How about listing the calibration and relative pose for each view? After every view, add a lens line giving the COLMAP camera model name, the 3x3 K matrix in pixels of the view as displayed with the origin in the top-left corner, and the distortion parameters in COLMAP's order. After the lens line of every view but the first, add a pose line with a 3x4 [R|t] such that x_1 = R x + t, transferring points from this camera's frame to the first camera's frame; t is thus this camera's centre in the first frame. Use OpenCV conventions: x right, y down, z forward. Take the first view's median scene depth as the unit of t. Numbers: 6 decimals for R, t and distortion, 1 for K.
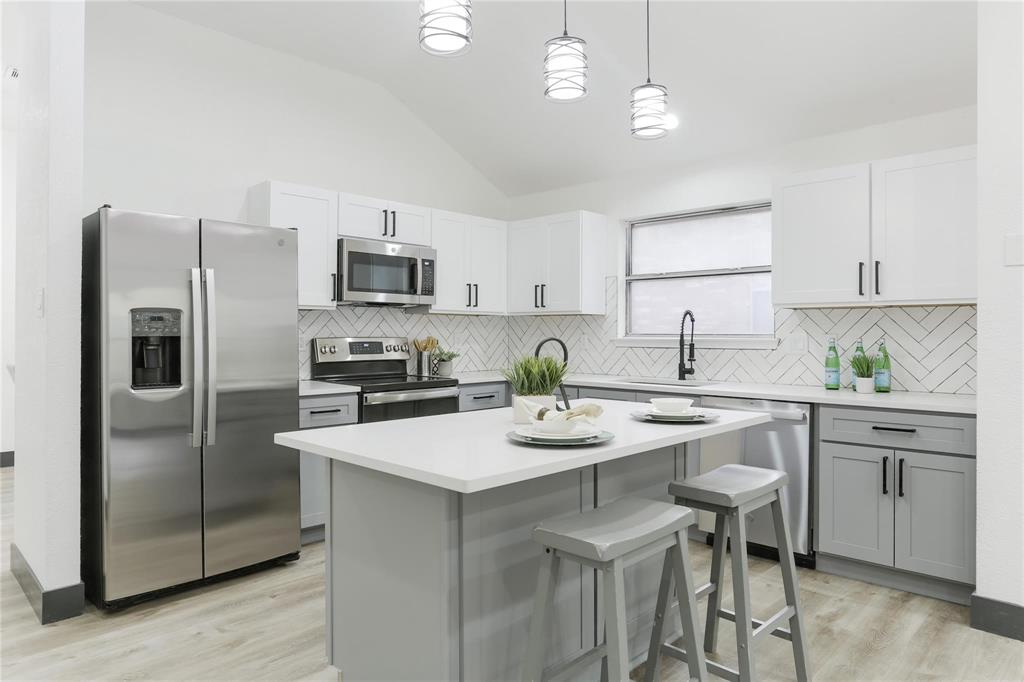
lens RADIAL K [[650.9, 0, 515.1], [0, 650.9, 322.7], [0, 0, 1]] dist [-0.004558, 0.002065]
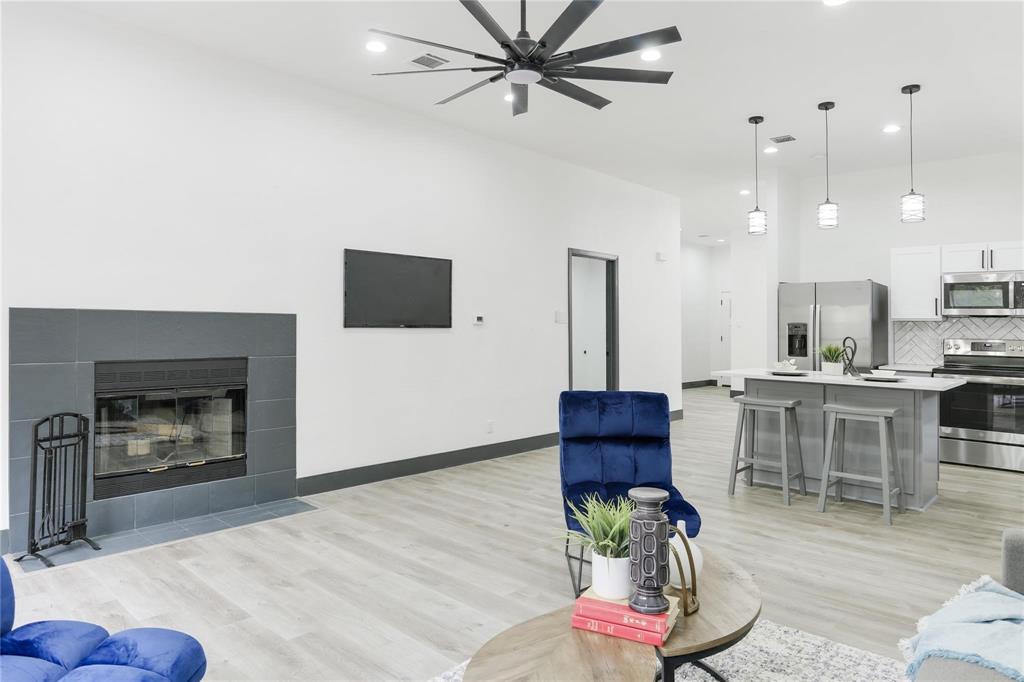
lens RADIAL K [[650.9, 0, 515.1], [0, 650.9, 322.7], [0, 0, 1]] dist [-0.004558, 0.002065]
pose [[0.000862, -0.005976, -0.999982, 1.289636], [0.000784, 0.999982, -0.005975, -0.007298], [0.999999, -0.000779, 0.000866, -0.032321]]
